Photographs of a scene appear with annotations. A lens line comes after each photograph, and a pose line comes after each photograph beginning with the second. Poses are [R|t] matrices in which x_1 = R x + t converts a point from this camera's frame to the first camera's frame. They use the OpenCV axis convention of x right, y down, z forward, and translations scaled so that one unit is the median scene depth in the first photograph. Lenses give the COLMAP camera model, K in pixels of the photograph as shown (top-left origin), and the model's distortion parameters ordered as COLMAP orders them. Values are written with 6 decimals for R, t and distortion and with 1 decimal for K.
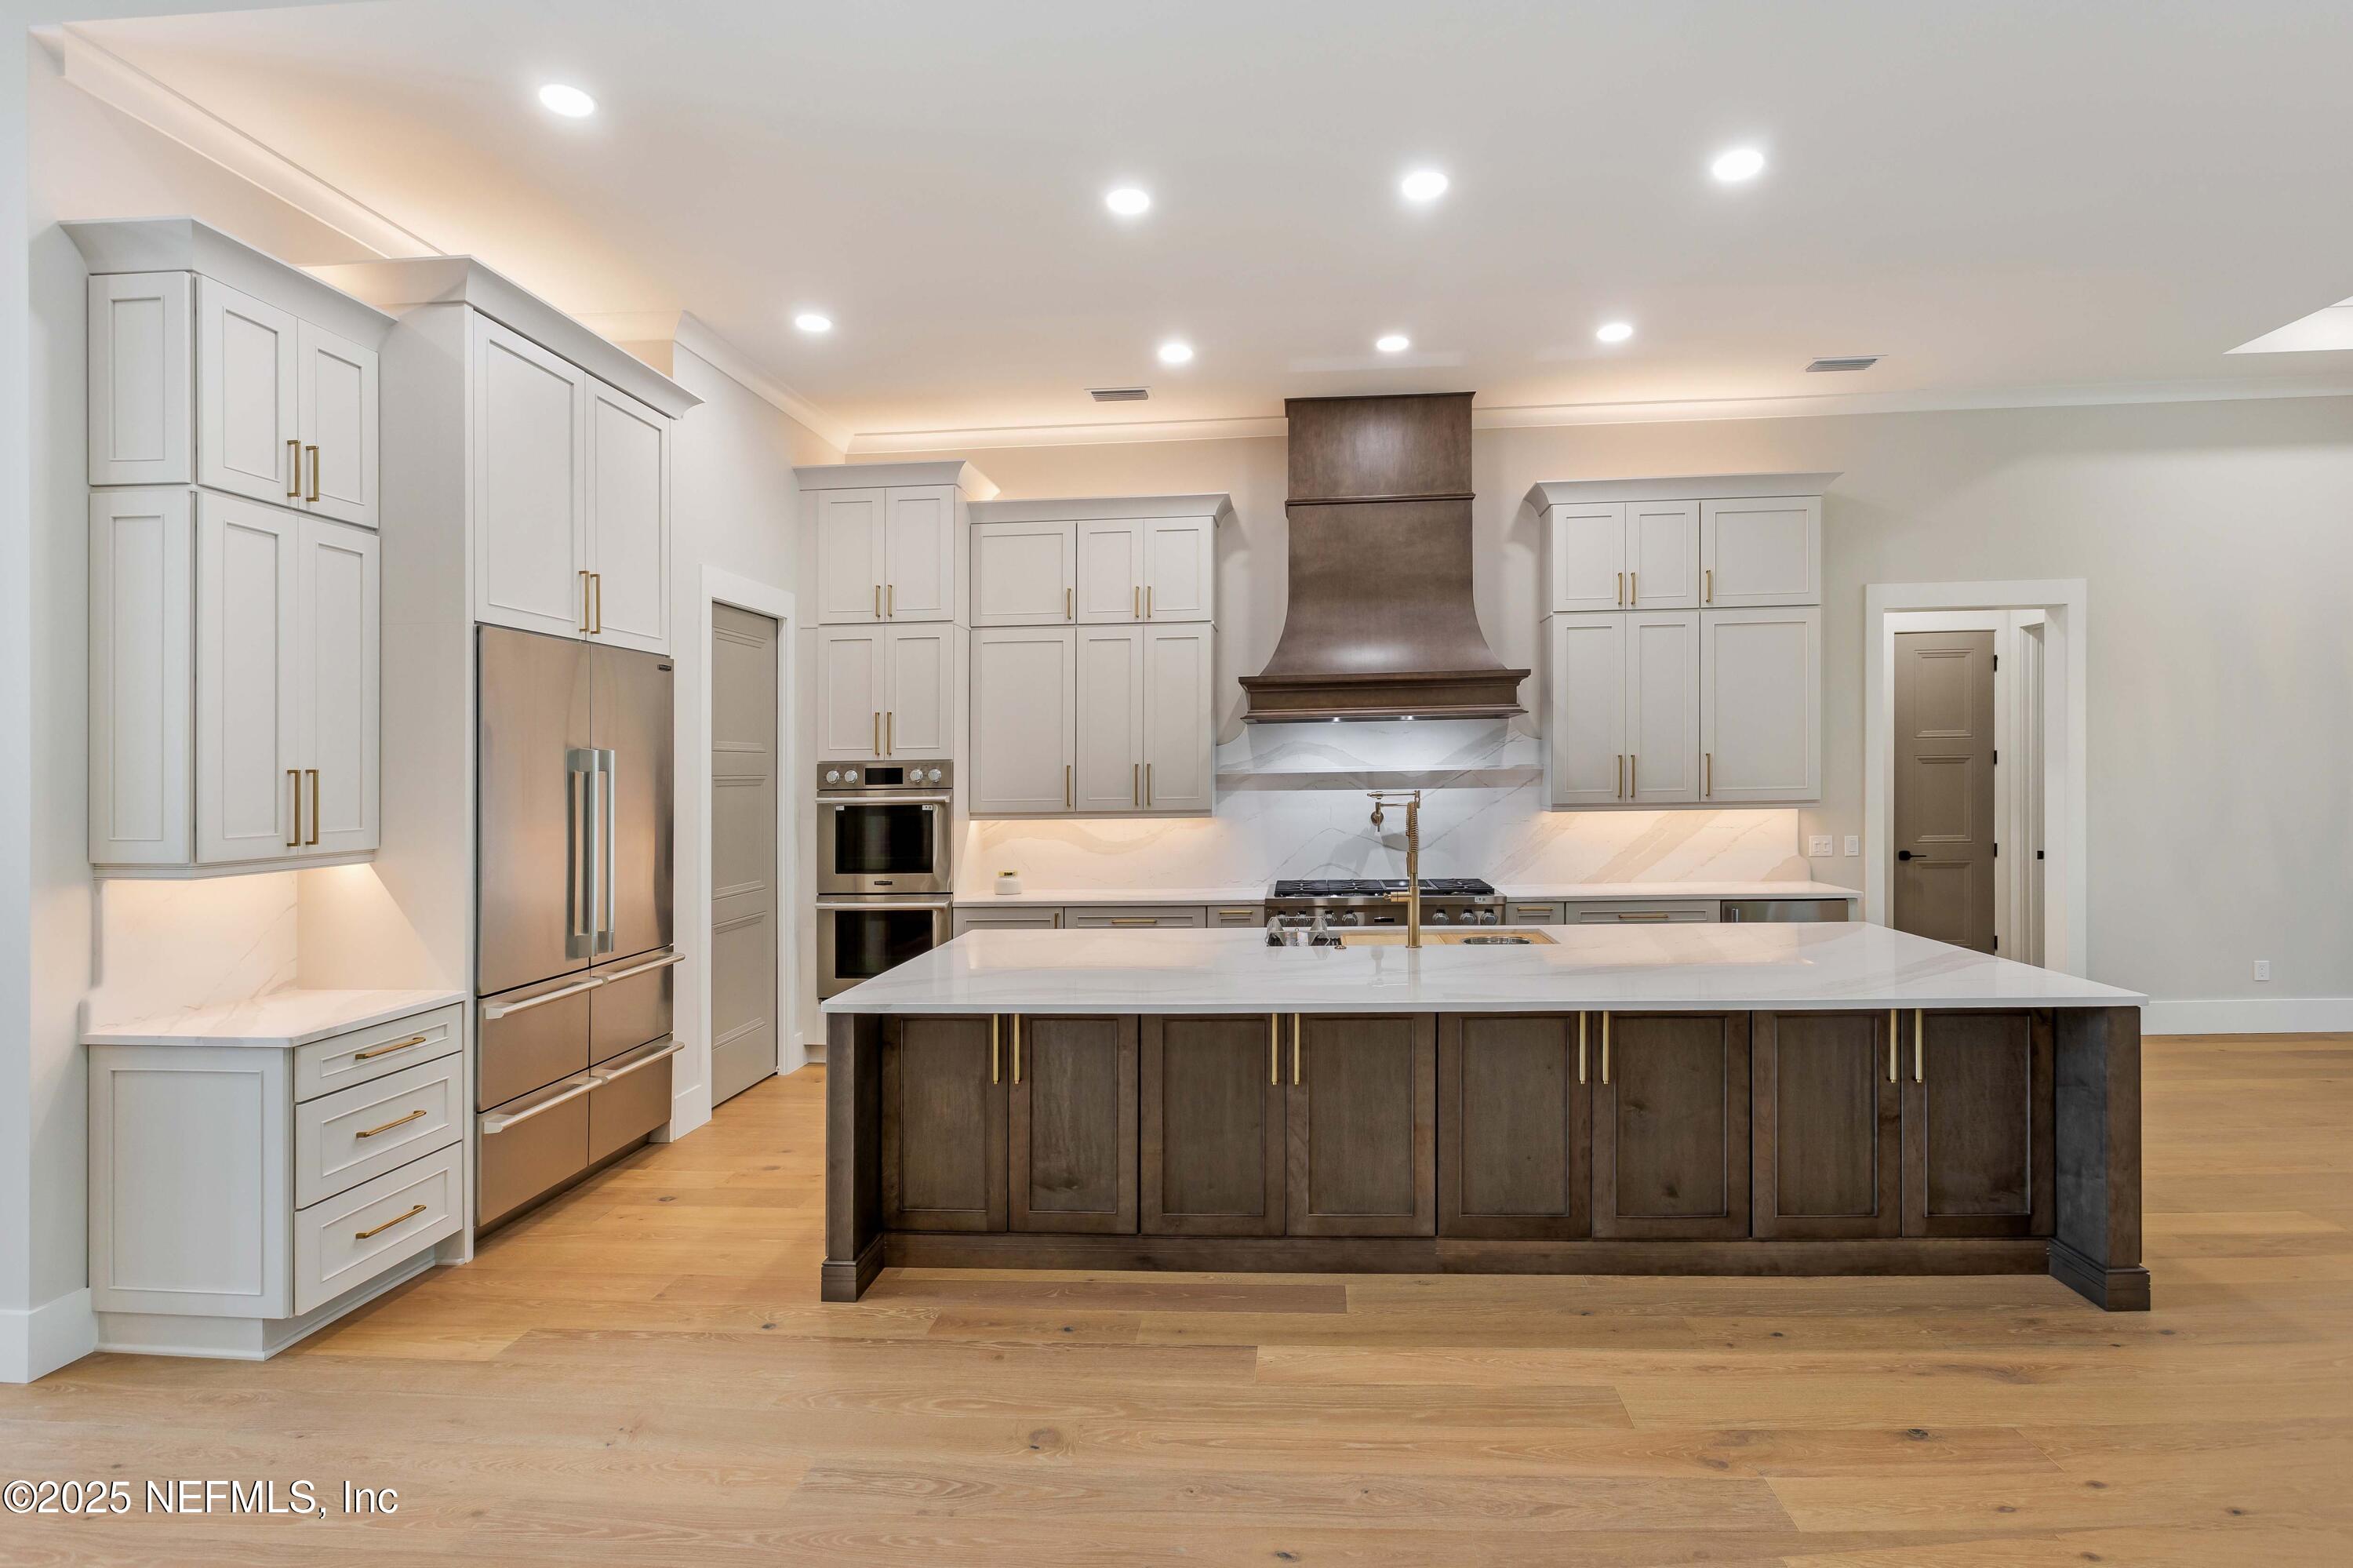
lens RADIAL K [[1122.7, 0, 1176.5], [0, 1122.7, 784.0], [0, 0, 1]] dist [-0.001227, -0.009140]
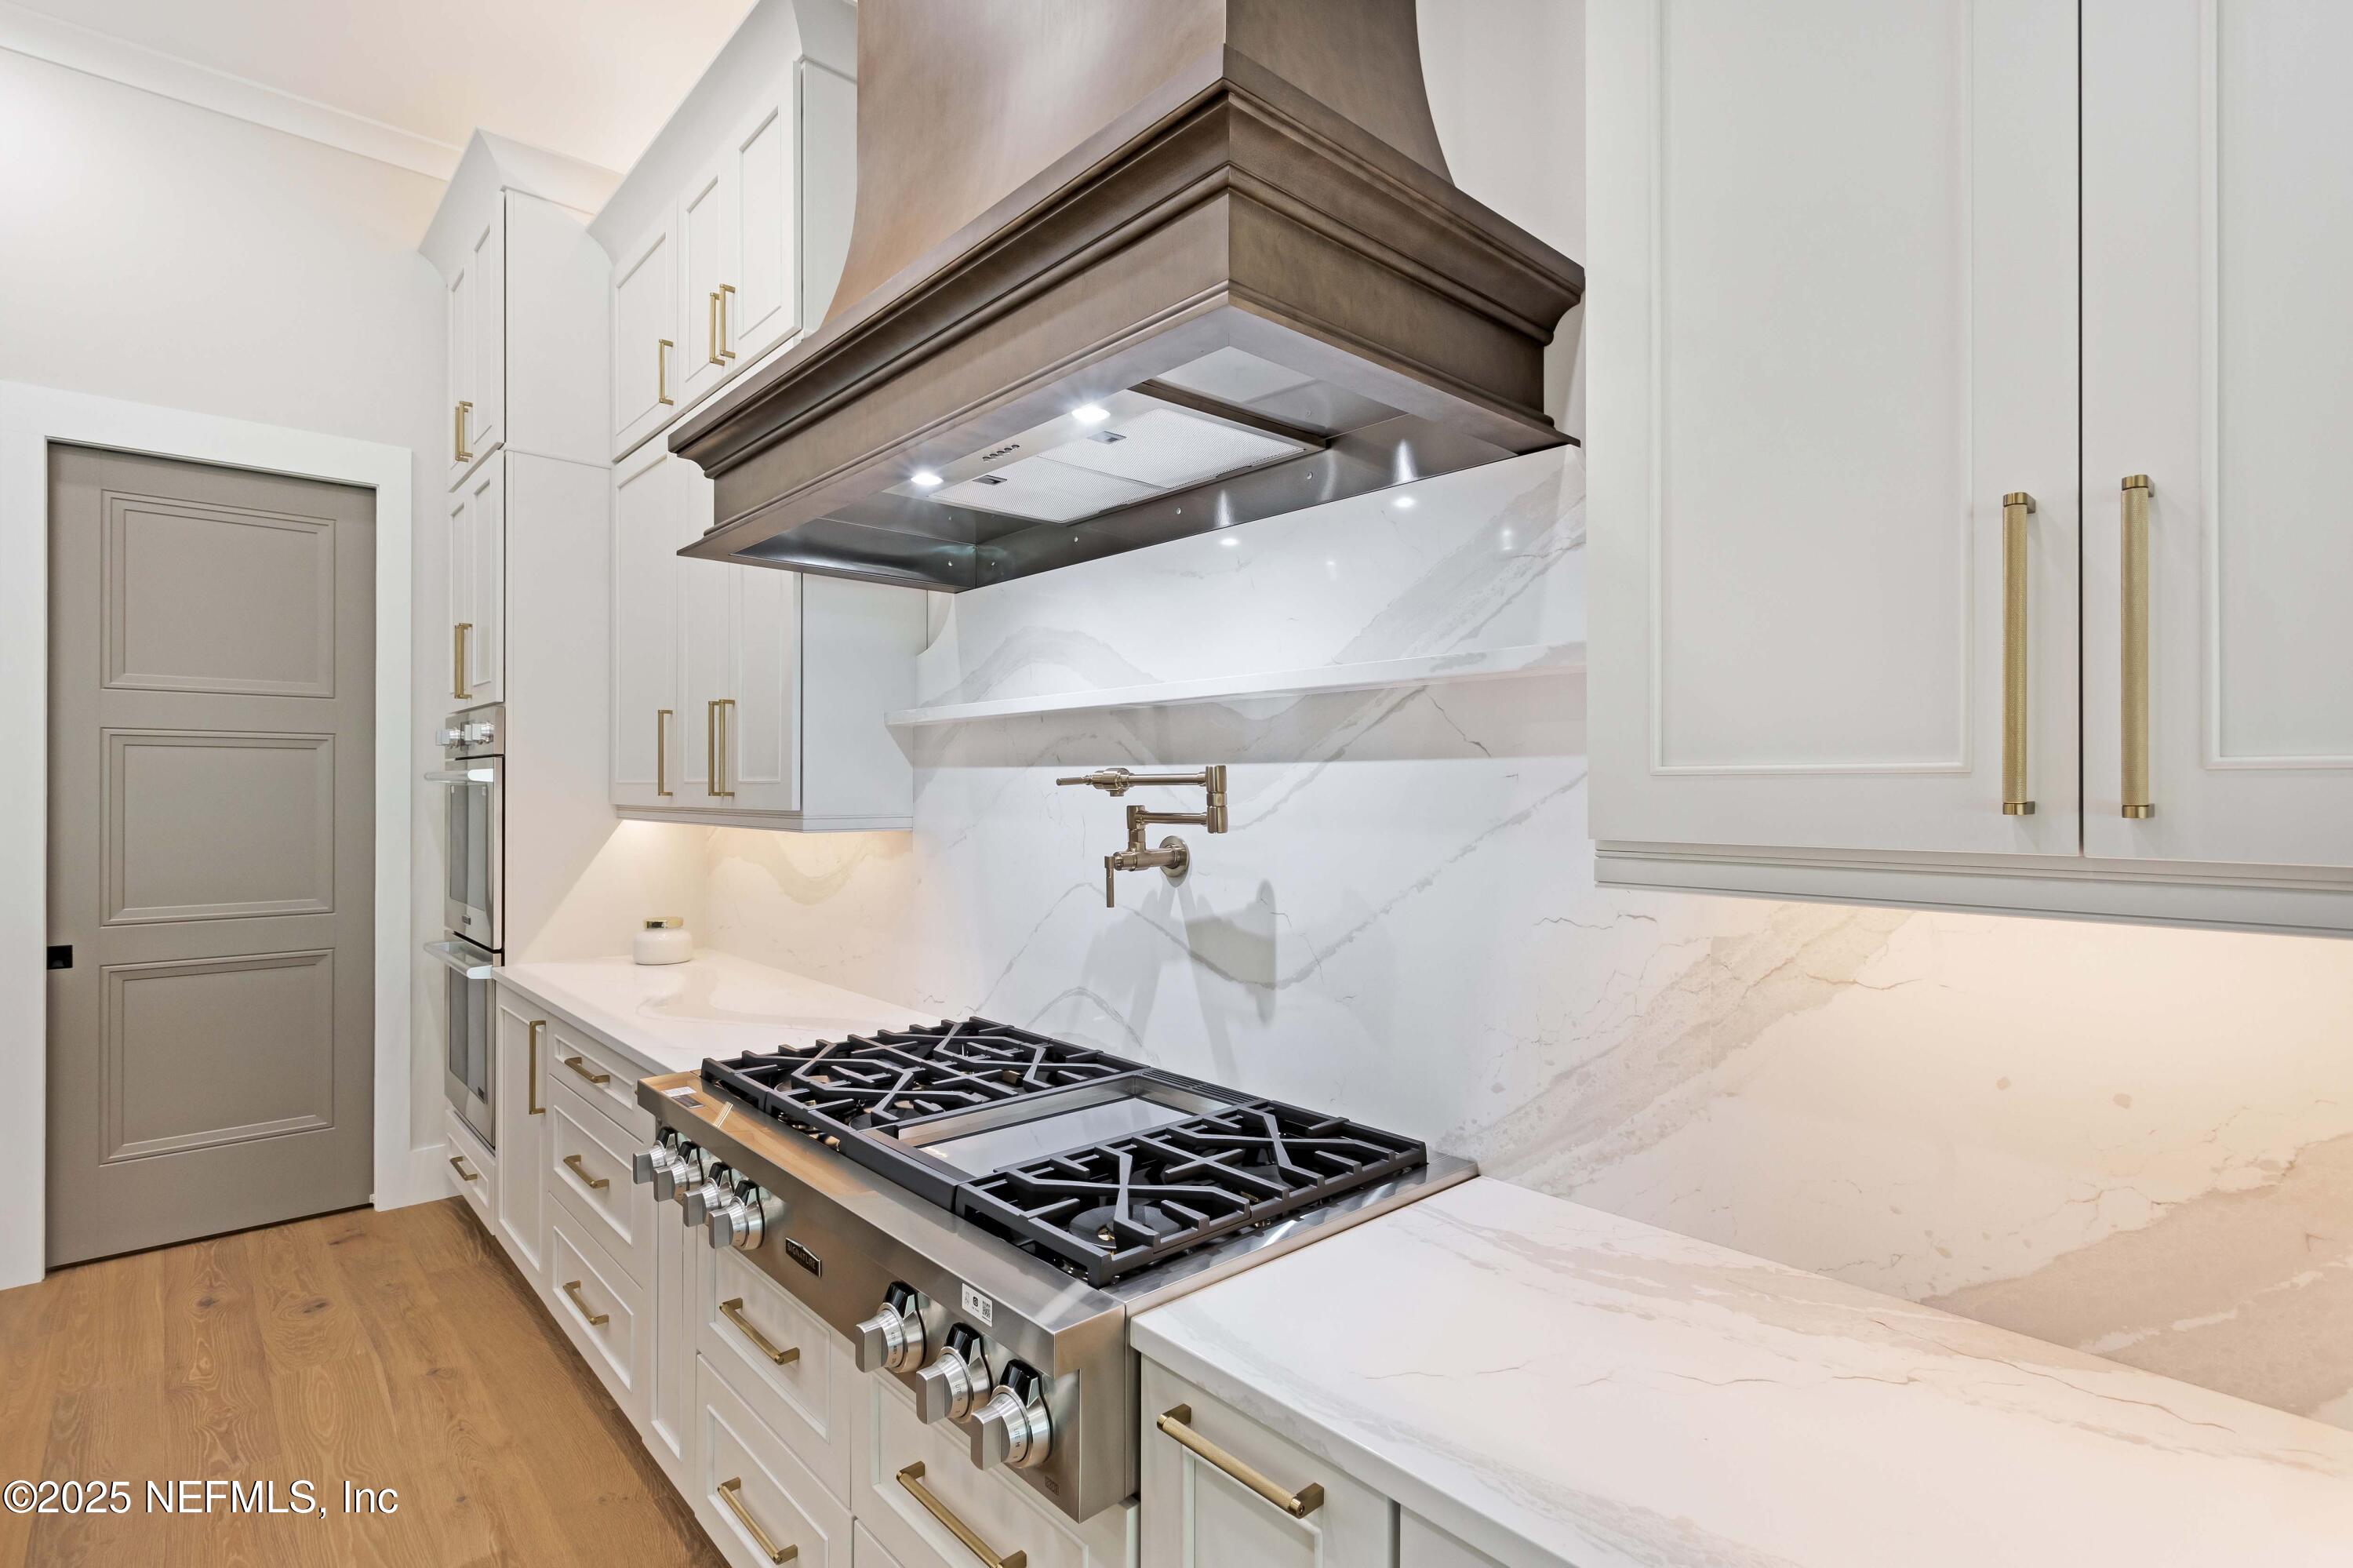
lens RADIAL K [[1121.1, 0, 1183.5], [0, 1121.1, 740.5], [0, 0, 1]] dist [-0.003280, -0.001009]
pose [[0.737317, -0.010303, -0.675469, 0.403842], [-0.021087, 0.999045, -0.038257, 0.010415], [0.675218, 0.042451, 0.736396, 0.816052]]
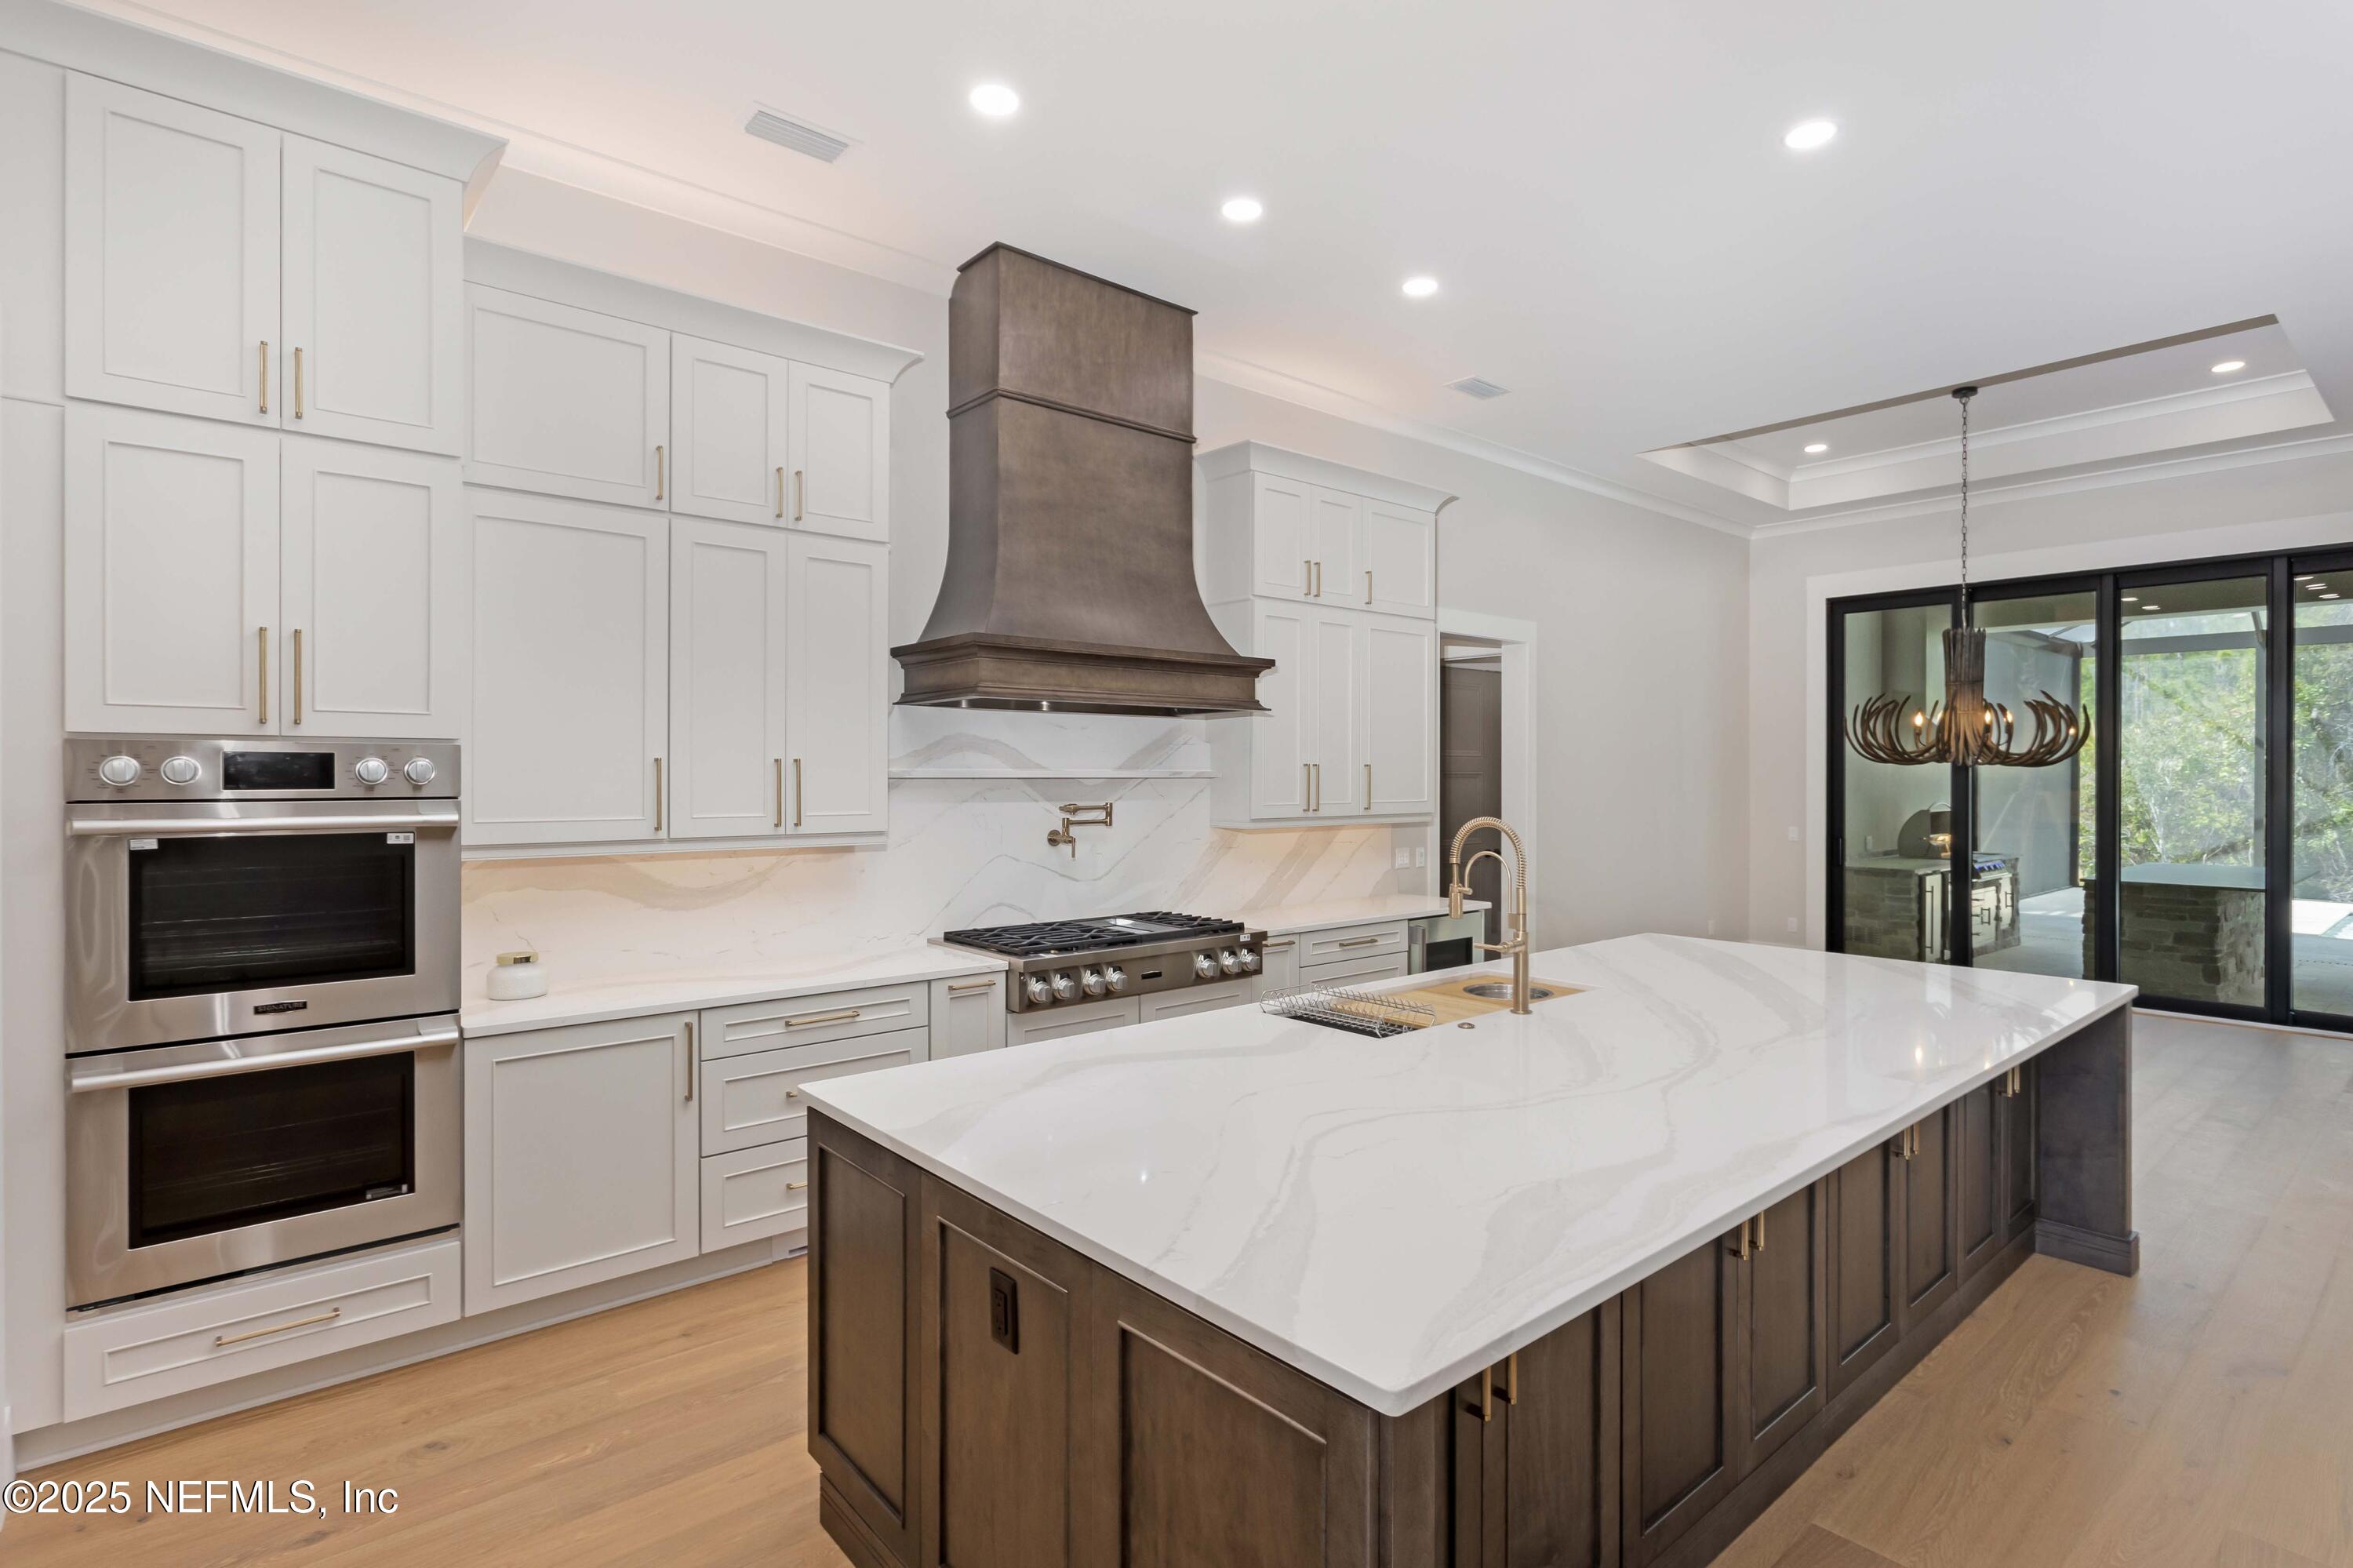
lens RADIAL K [[1176.0, 0, 1139.2], [0, 1176.0, 790.3], [0, 0, 1]] dist [0.040042, -0.000120]
pose [[0.710946, 0.008778, 0.703192, -0.353916], [-0.005994, 0.999961, -0.006422, 0.002098], [-0.703221, 0.000351, 0.710971, 0.415453]]
